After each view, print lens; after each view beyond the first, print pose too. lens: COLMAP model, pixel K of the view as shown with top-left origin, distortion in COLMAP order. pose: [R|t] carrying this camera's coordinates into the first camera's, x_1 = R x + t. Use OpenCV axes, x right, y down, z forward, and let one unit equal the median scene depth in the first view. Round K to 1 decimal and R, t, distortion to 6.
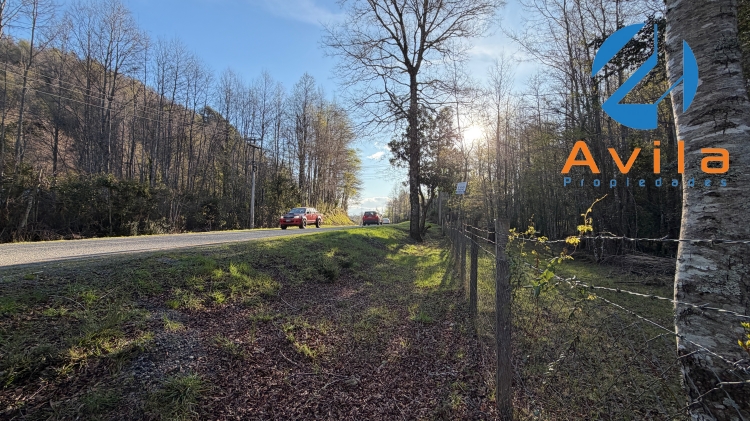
lens RADIAL K [[307.4, 0, 368.9], [0, 307.4, 214.0], [0, 0, 1]] dist [0.003101, 0.000150]
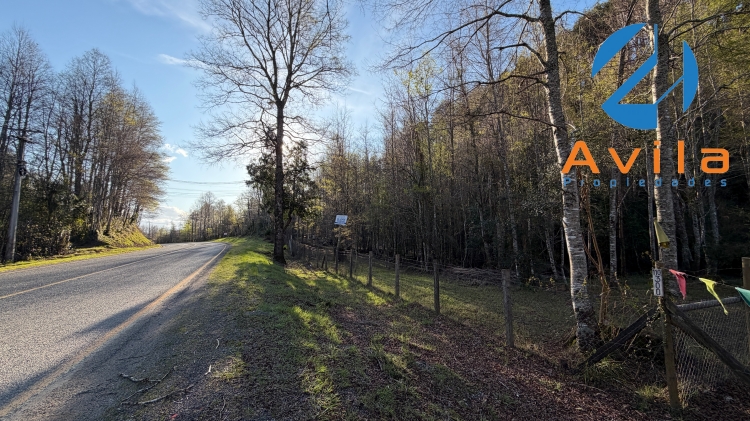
lens RADIAL K [[307.4, 0, 370.1], [0, 307.4, 212.6], [0, 0, 1]] dist [0.003101, 0.000150]
pose [[0.807297, 0.039103, 0.588848, -0.199476], [-0.010126, 0.998573, -0.052429, -0.031100], [-0.590058, 0.036363, 0.806541, -0.034842]]
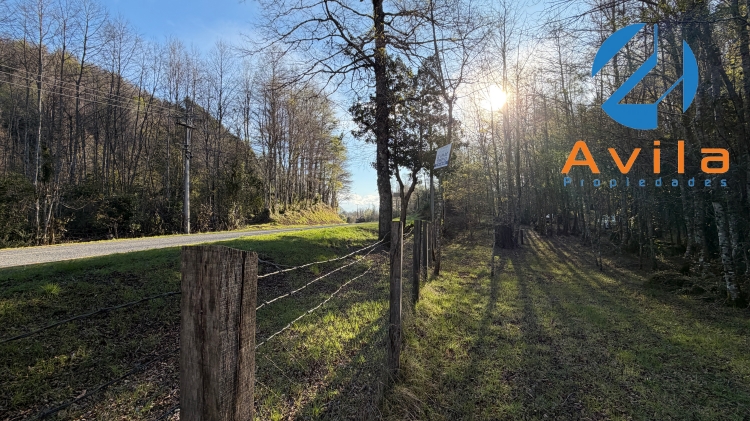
lens RADIAL K [[307.4, 0, 372.0], [0, 307.4, 213.9], [0, 0, 1]] dist [0.003101, 0.000150]
pose [[0.999619, -0.026422, -0.007978, 0.112262], [0.026513, 0.999583, 0.011421, 0.006041], [0.007673, -0.011628, 0.999903, 0.286452]]
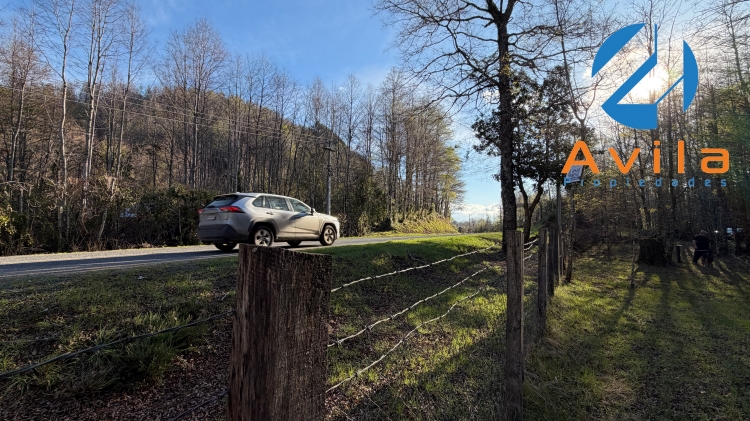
lens RADIAL K [[307.4, 0, 377.4], [0, 307.4, 214.6], [0, 0, 1]] dist [0.003101, 0.000150]
pose [[0.942095, -0.021528, -0.334655, 0.090325], [0.014154, 0.999601, -0.024457, 0.005255], [0.335048, 0.018304, 0.942023, 0.206791]]
